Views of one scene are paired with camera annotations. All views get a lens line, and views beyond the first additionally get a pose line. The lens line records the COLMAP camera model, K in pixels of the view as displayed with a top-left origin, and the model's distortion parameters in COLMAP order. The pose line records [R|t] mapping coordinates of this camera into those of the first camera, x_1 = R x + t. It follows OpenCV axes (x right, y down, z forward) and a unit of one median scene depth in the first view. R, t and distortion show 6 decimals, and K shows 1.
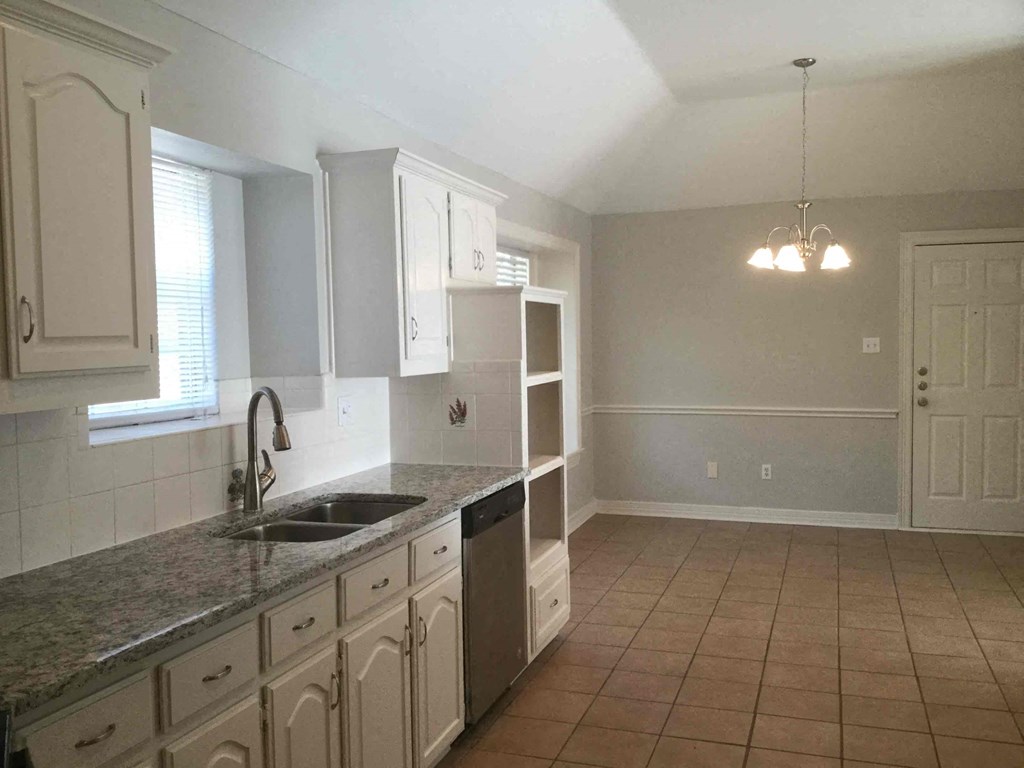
lens RADIAL K [[937.1, 0, 510.8], [0, 937.1, 384.8], [0, 0, 1]] dist [0.027138, 0.000000]
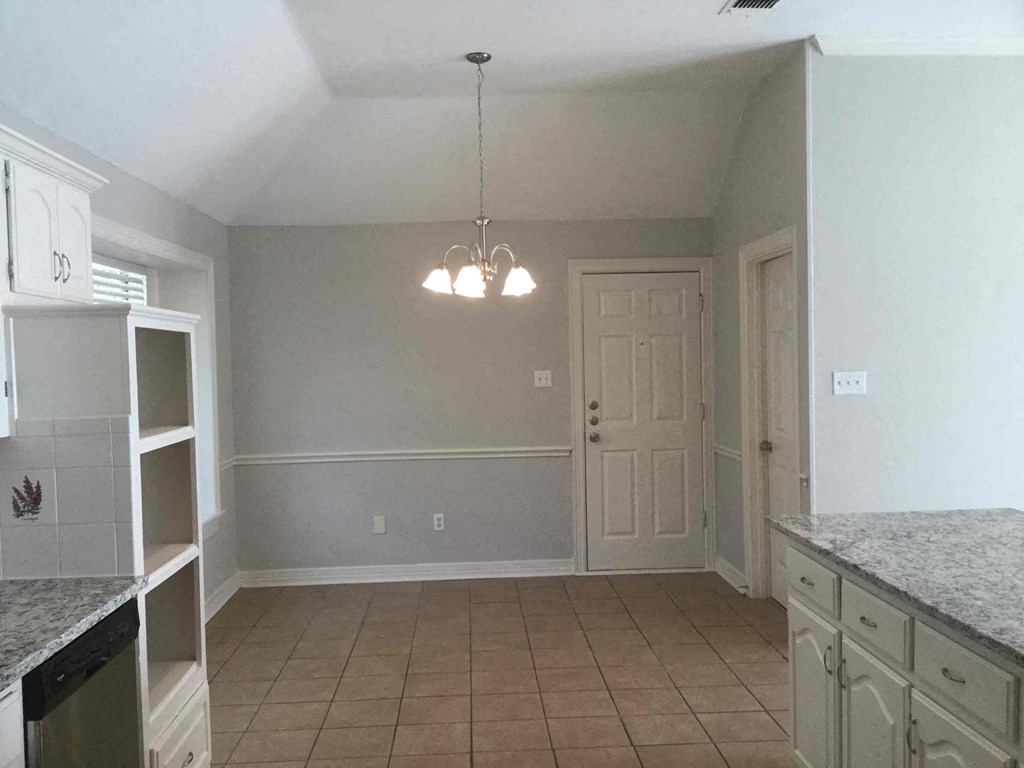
lens RADIAL K [[937.1, 0, 510.6], [0, 937.1, 391.1], [0, 0, 1]] dist [0.027138, 0.000000]
pose [[0.928067, -0.018657, 0.371945, 0.009805], [0.027042, 0.999484, -0.017339, -0.018102], [-0.371429, 0.026149, 0.928093, 0.189674]]
